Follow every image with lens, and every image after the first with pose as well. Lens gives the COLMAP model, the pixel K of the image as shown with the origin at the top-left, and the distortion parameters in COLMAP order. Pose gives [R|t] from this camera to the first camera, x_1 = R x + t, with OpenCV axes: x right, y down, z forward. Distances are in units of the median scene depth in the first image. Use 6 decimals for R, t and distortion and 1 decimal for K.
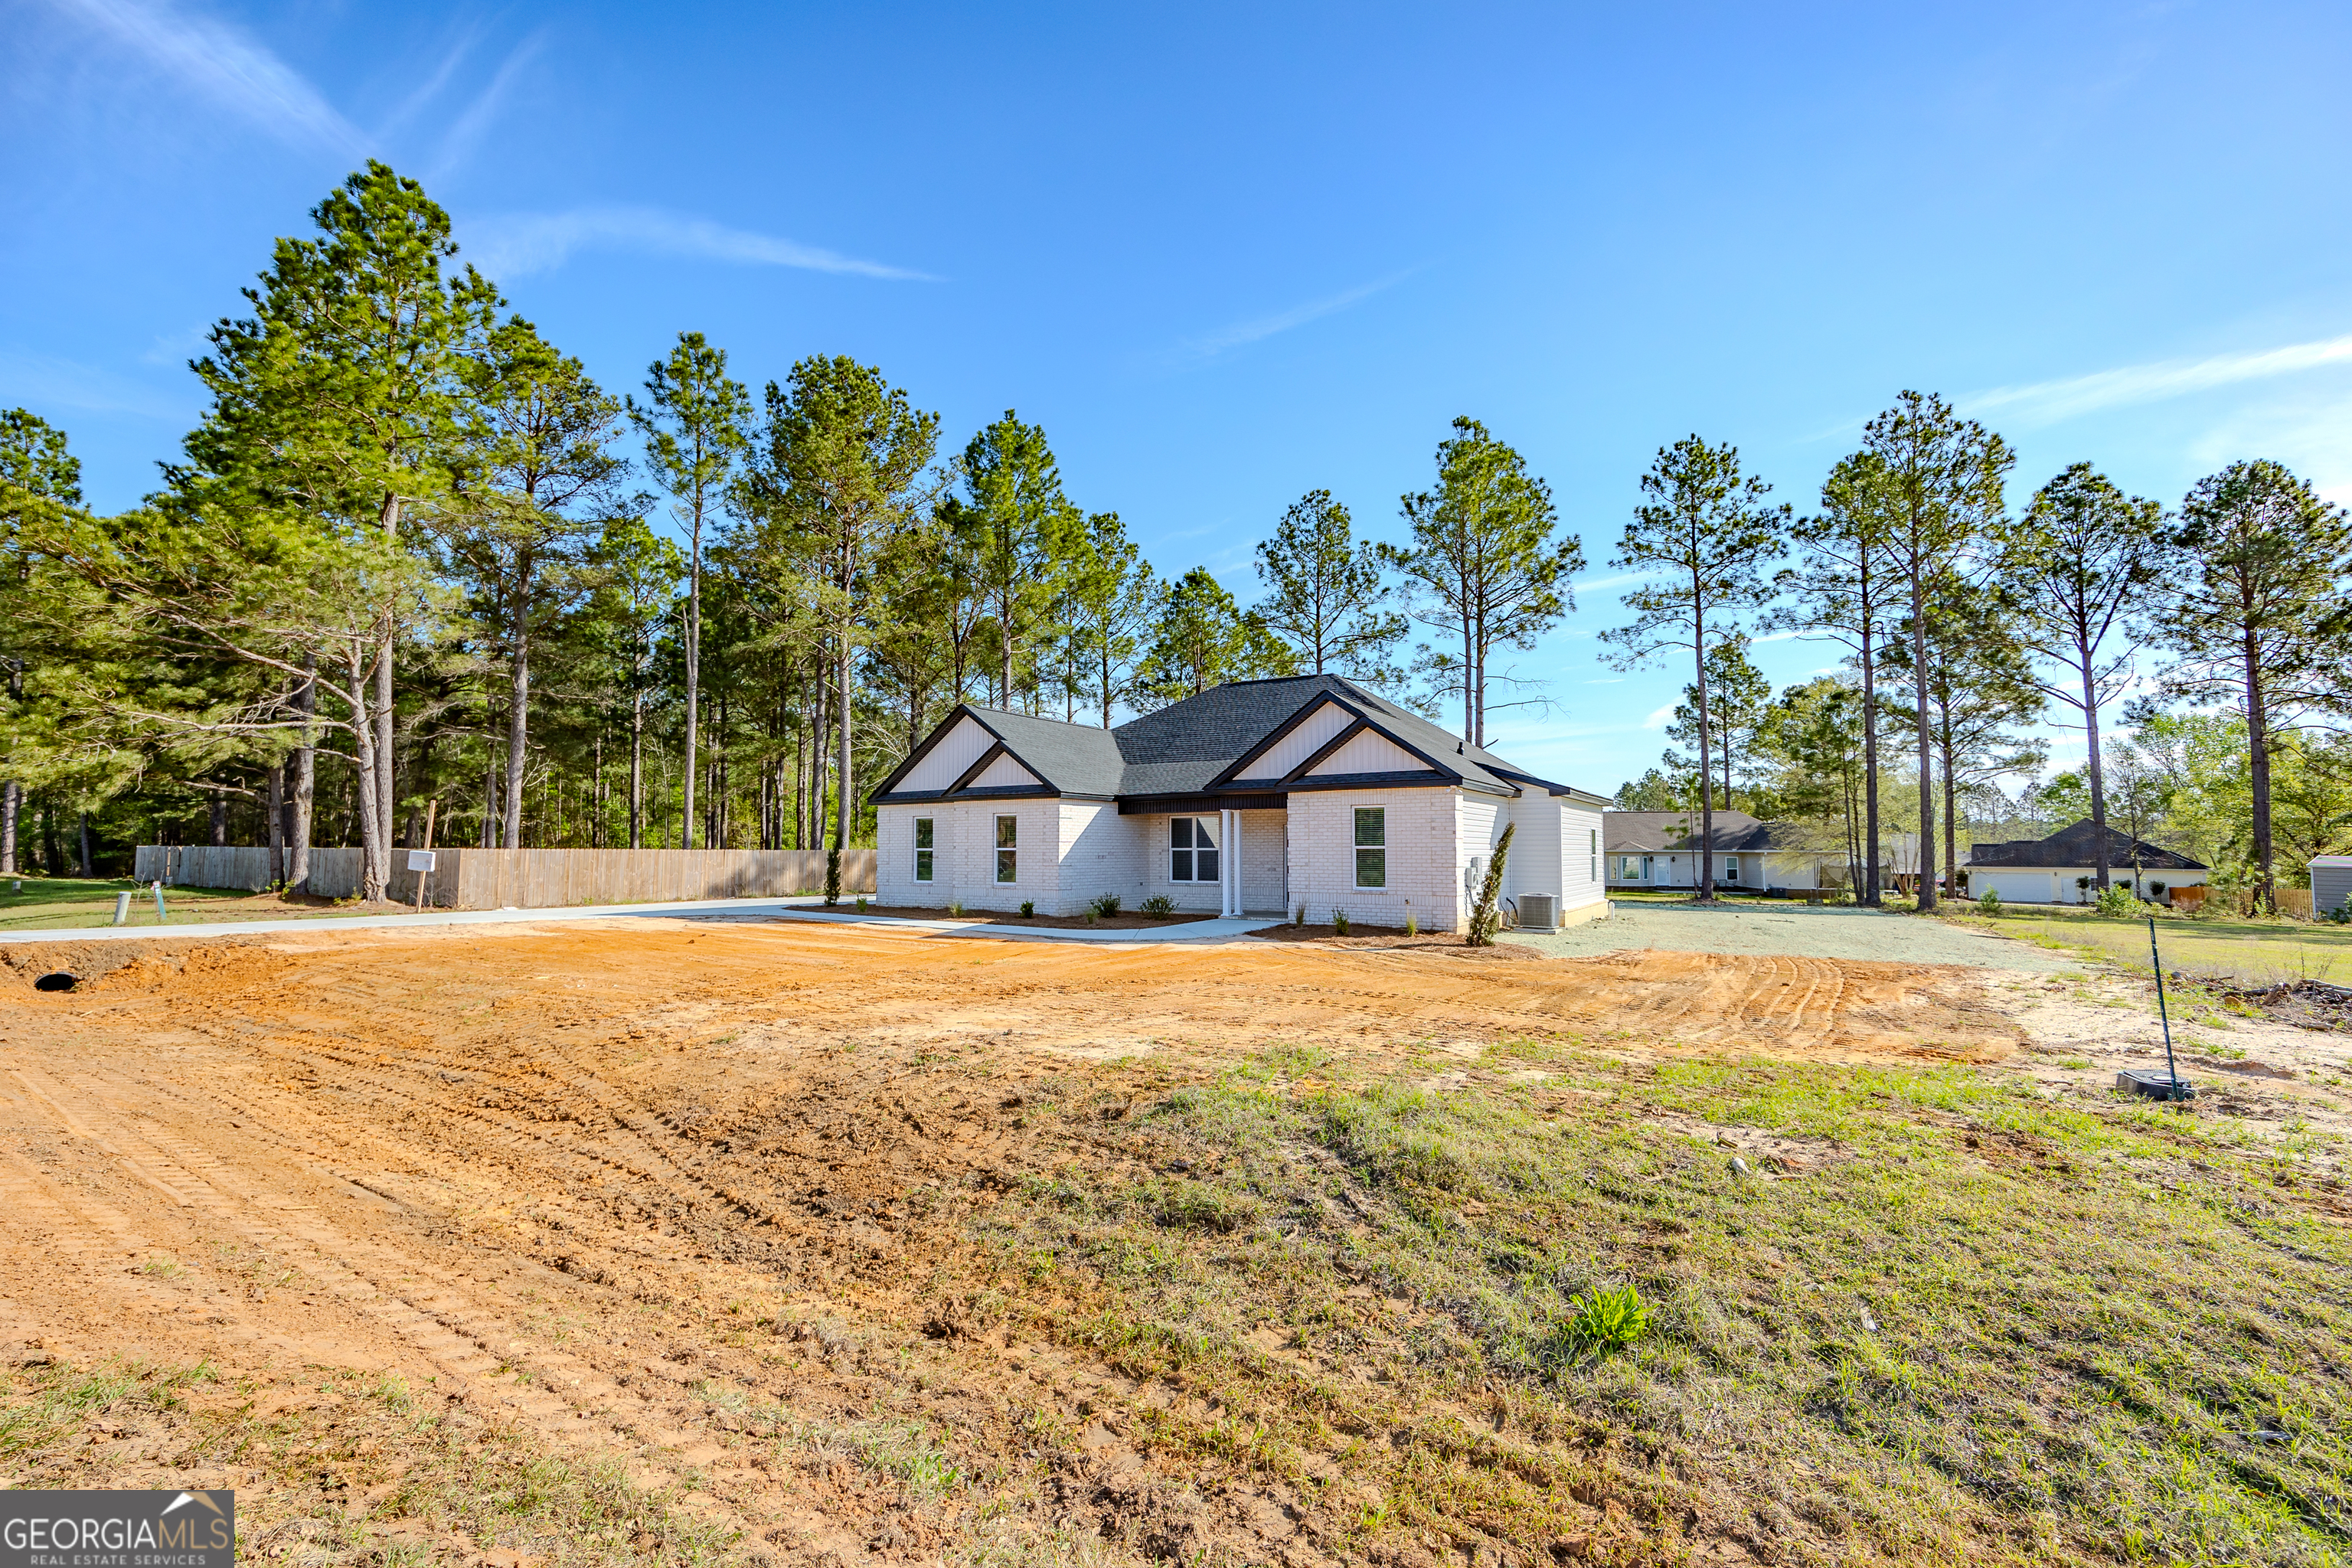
lens RADIAL K [[955.7, 0, 1197.7], [0, 955.7, 787.2], [0, 0, 1]] dist [0.000126, 0.000390]
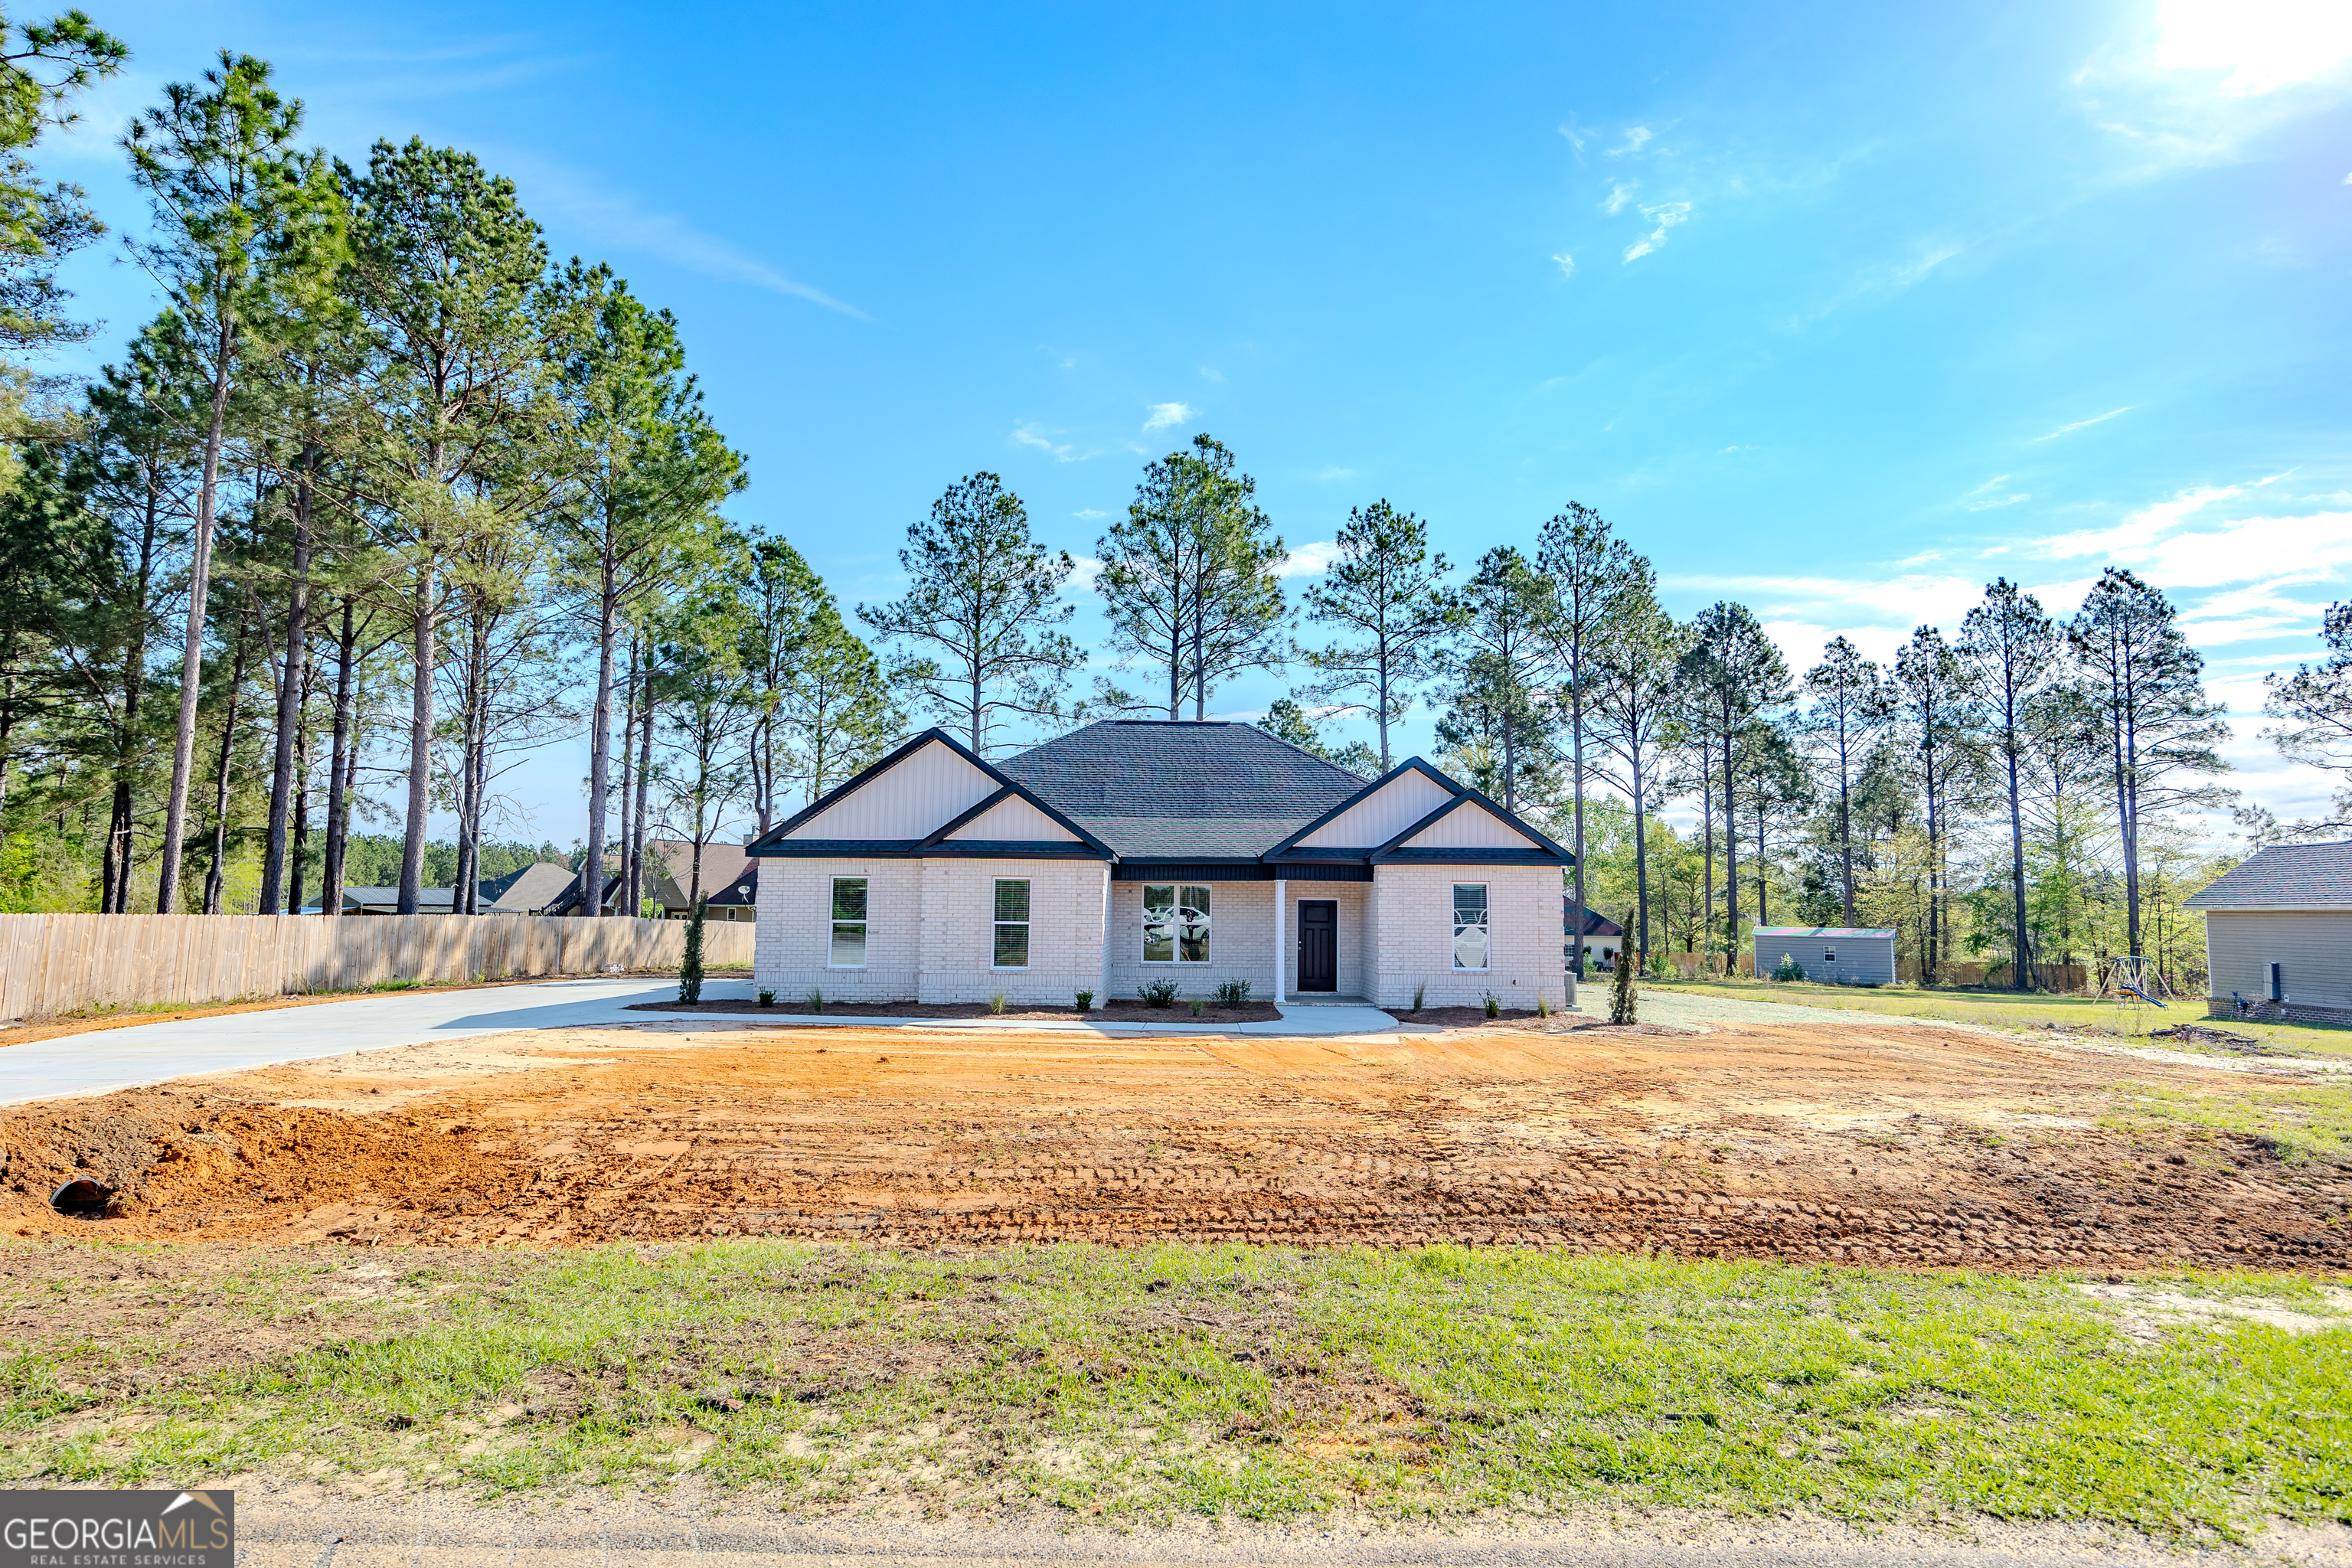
lens RADIAL K [[1233.3, 0, 1176.8], [0, 1233.3, 734.6], [0, 0, 1]] dist [-0.000453, -0.000040]
pose [[0.854042, 0.084226, 0.513340, -0.458465], [-0.044054, 0.994971, -0.089957, -0.002203], [-0.518335, 0.054213, 0.853458, 0.056368]]
